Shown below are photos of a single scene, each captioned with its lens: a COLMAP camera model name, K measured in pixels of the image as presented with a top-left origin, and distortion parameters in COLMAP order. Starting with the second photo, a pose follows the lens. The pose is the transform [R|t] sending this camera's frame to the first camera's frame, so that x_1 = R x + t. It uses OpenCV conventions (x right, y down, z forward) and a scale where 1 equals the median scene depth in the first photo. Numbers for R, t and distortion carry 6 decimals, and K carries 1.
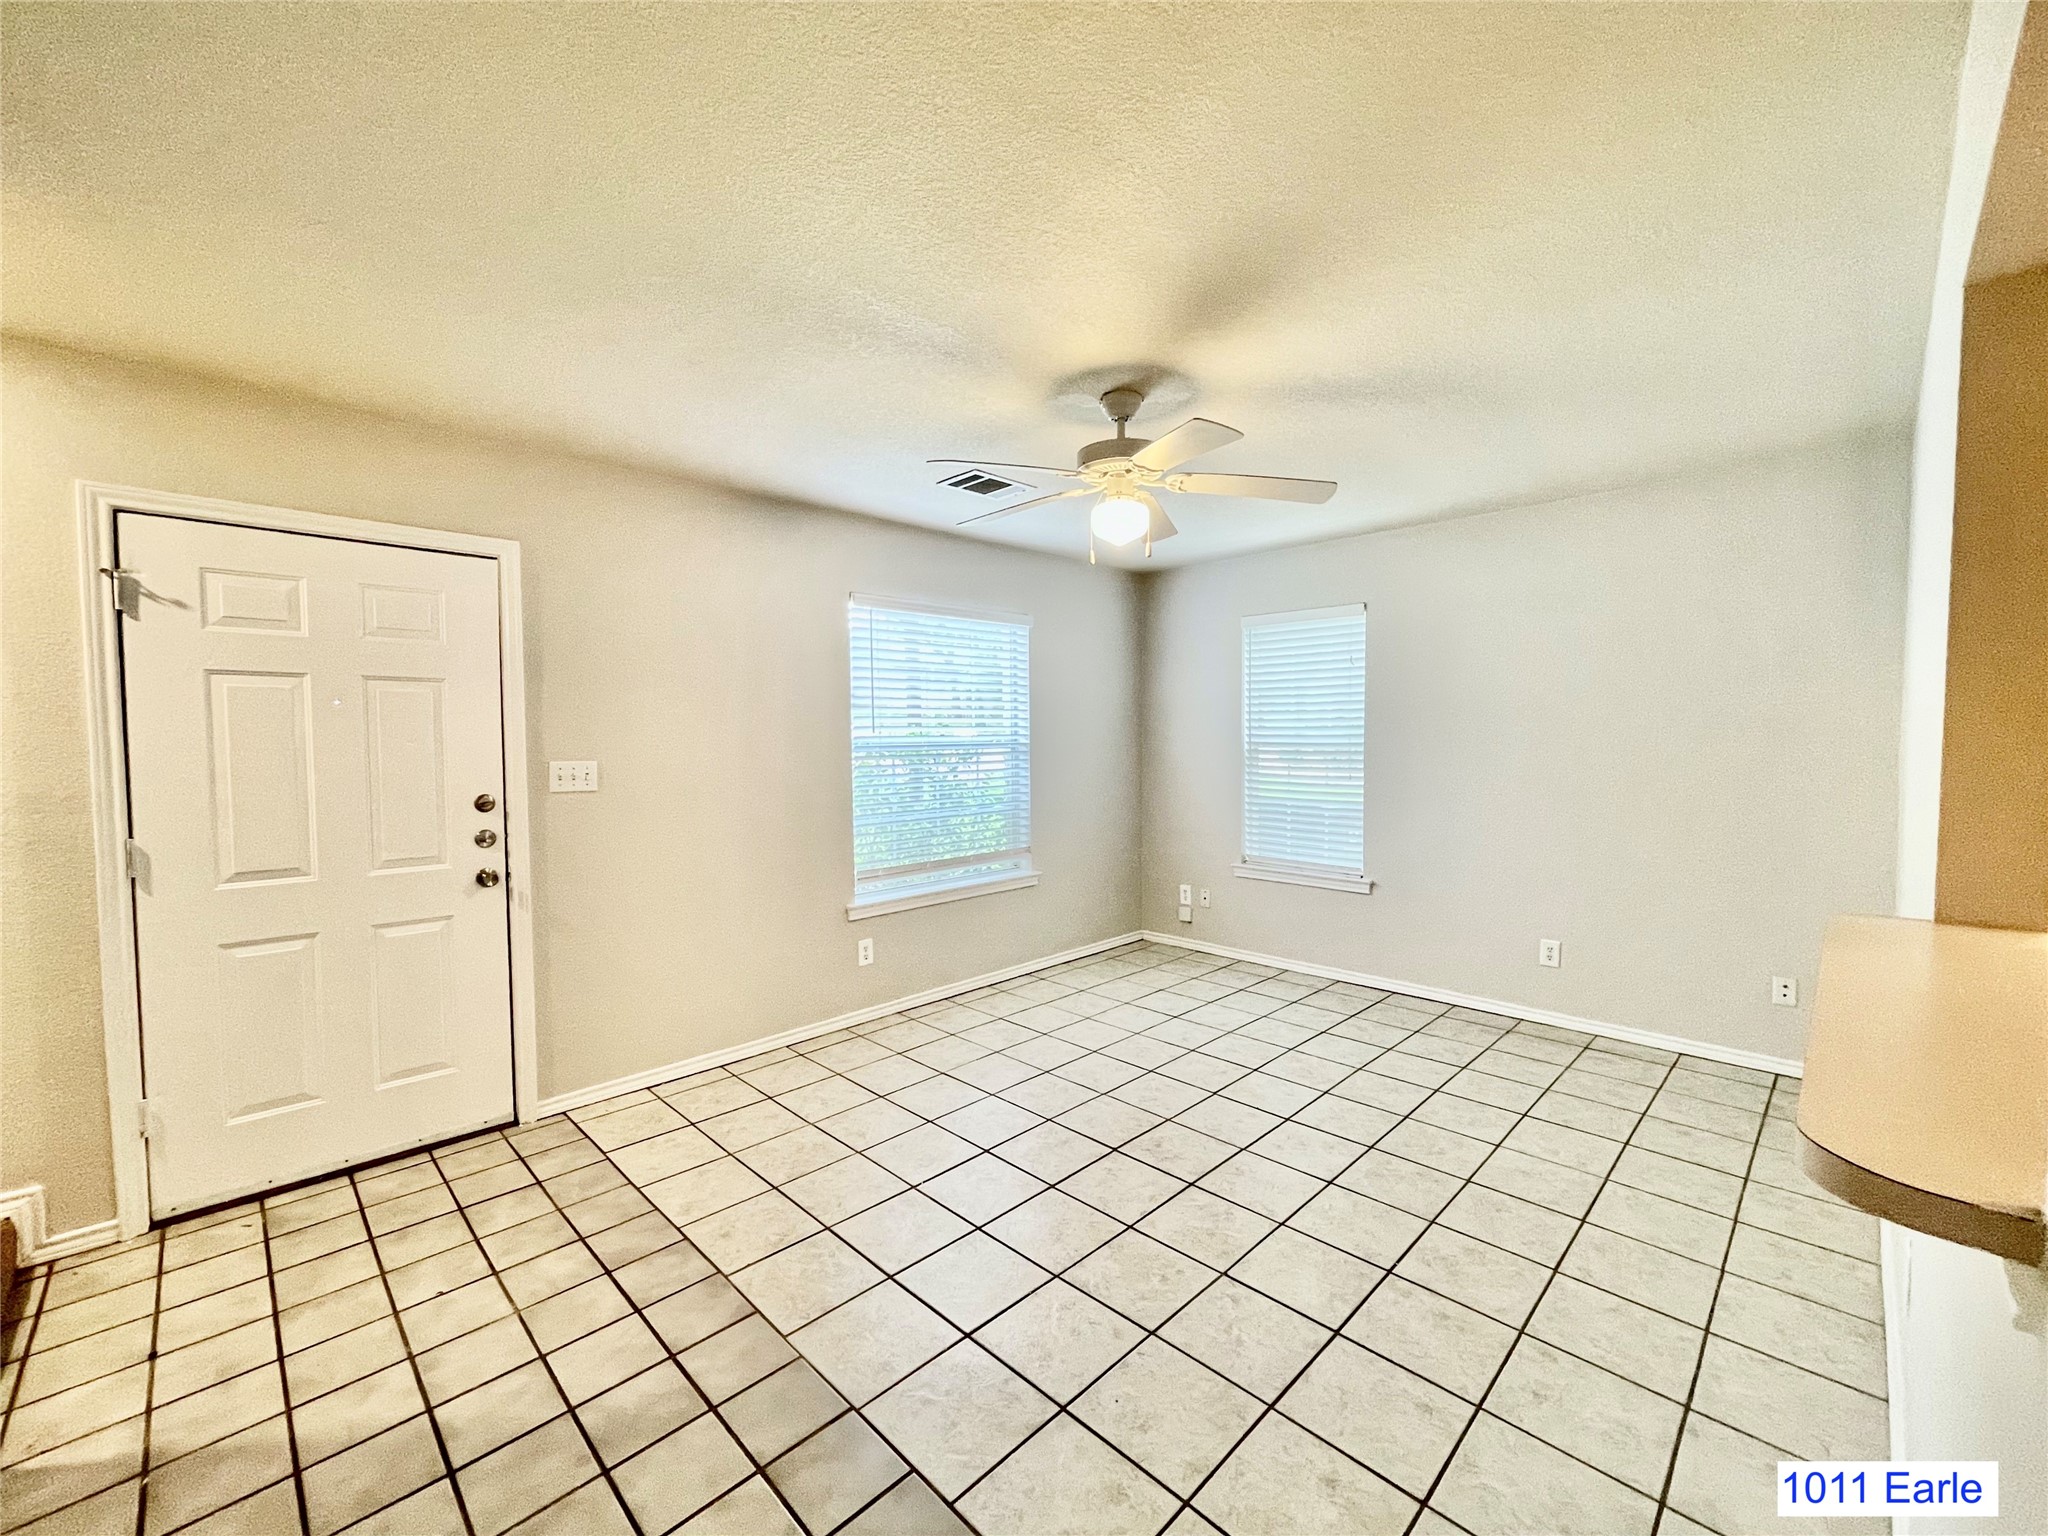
lens RADIAL K [[836.2, 0, 1020.3], [0, 836.2, 769.6], [0, 0, 1]] dist [-0.003268, 0.000052]
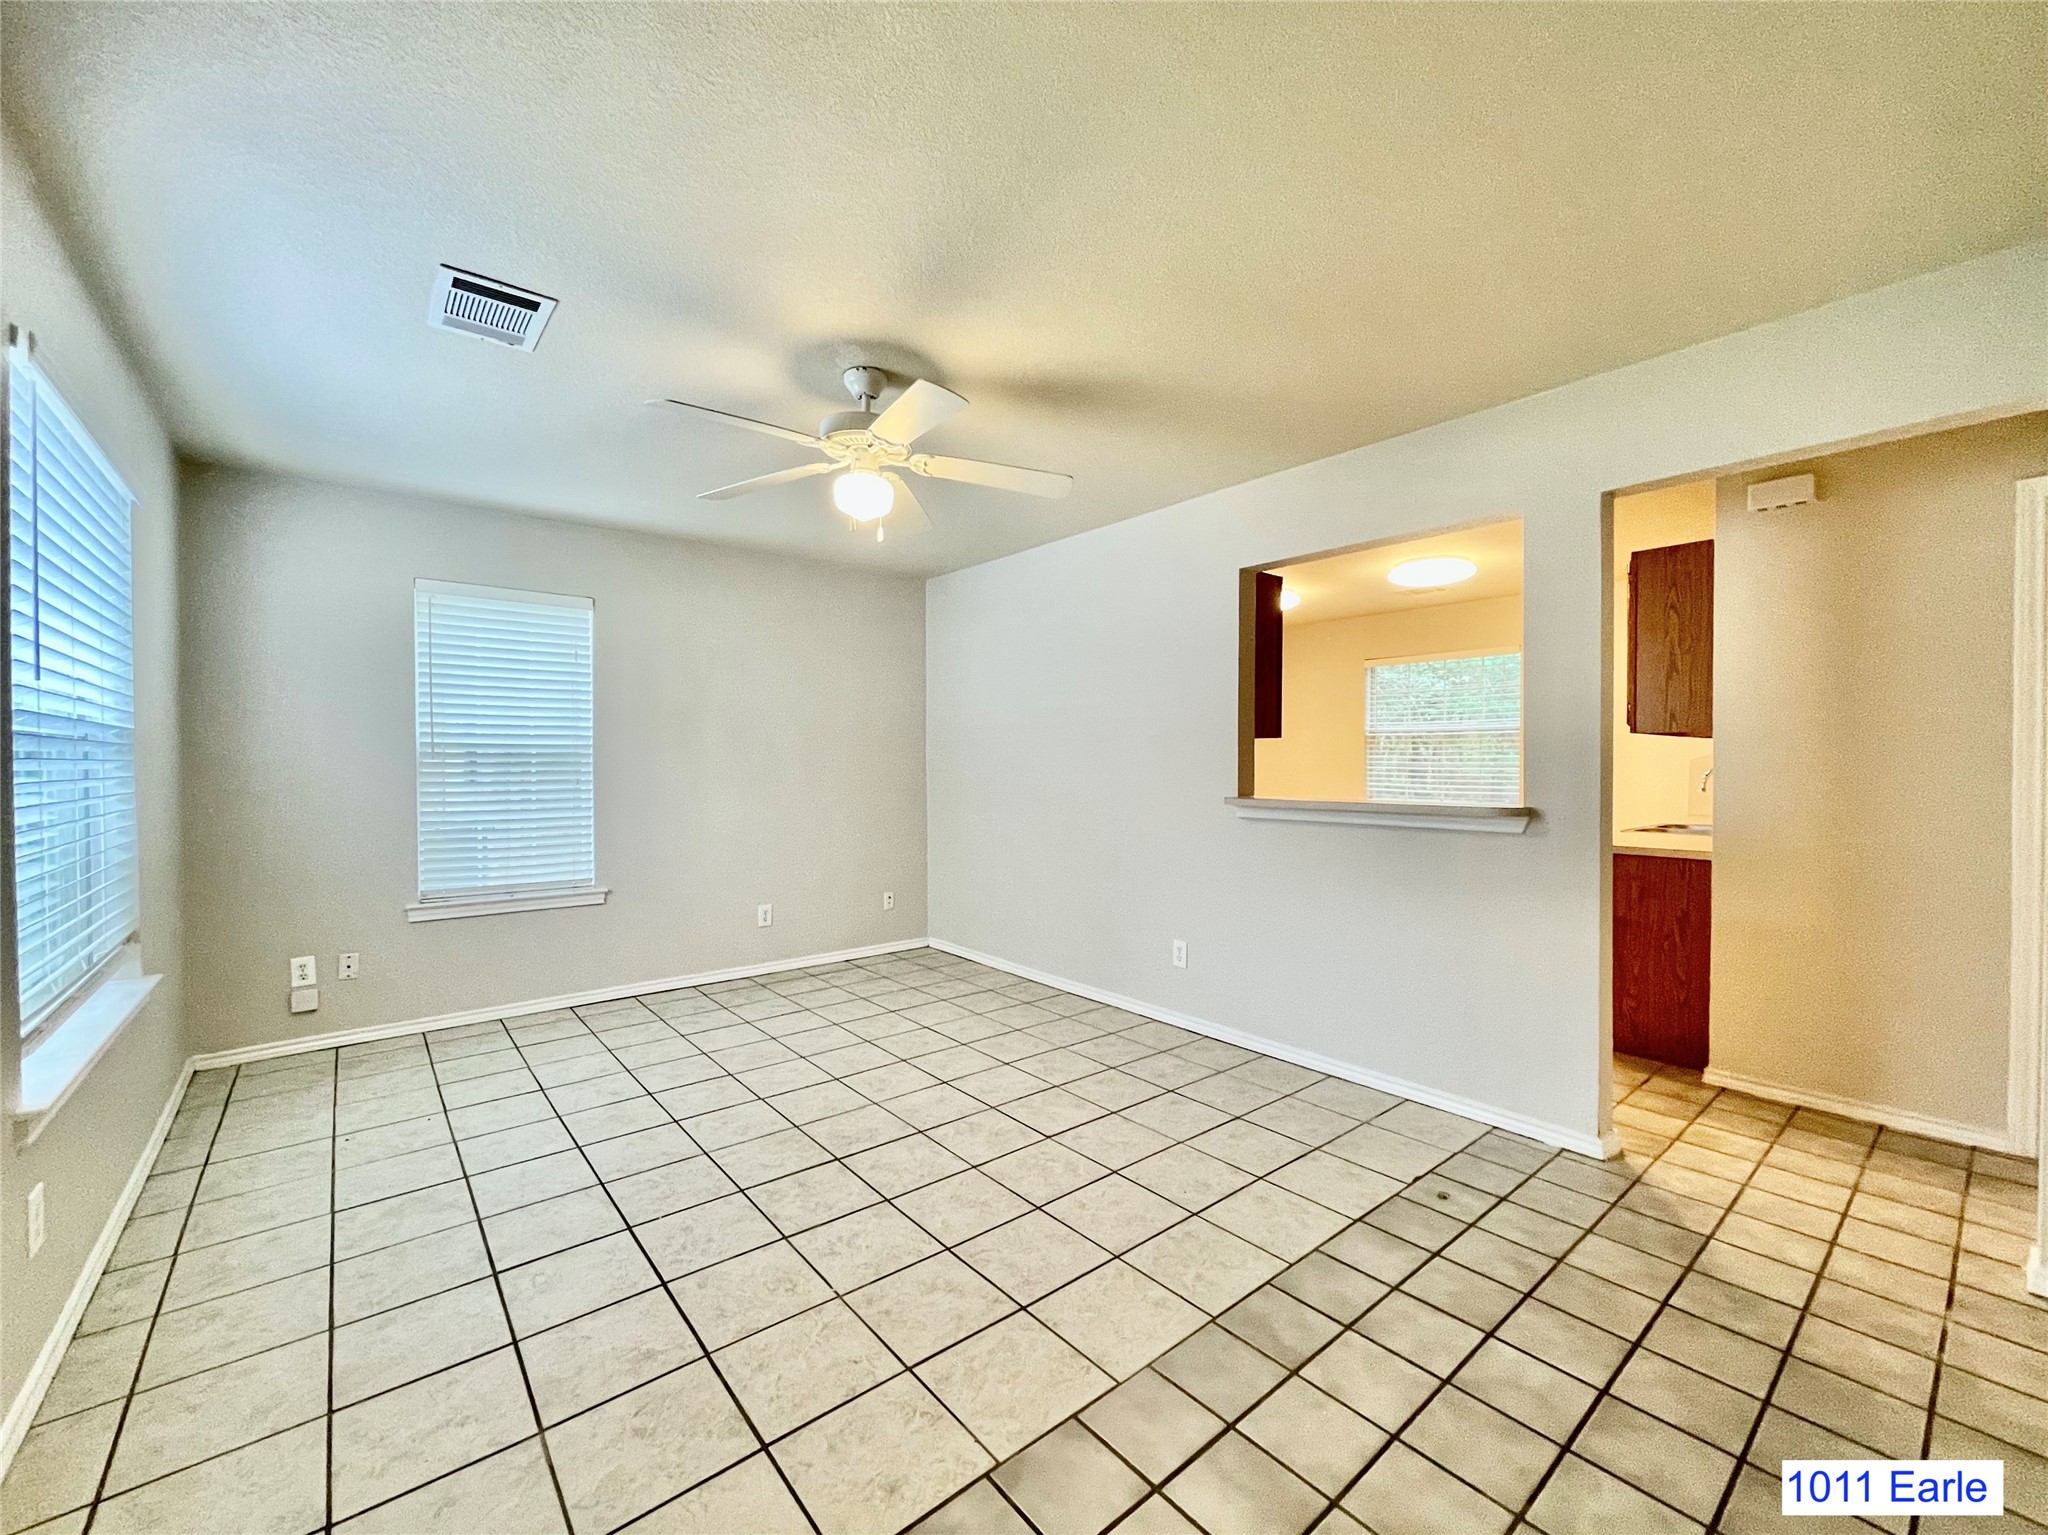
lens RADIAL K [[836.2, 0, 1020.3], [0, 836.2, 769.1], [0, 0, 1]] dist [-0.003268, 0.000052]
pose [[0.099803, -0.005085, 0.994994, -0.532193], [0.046200, 0.998932, 0.000471, 0.016569], [-0.993934, 0.045922, 0.099931, 0.454422]]
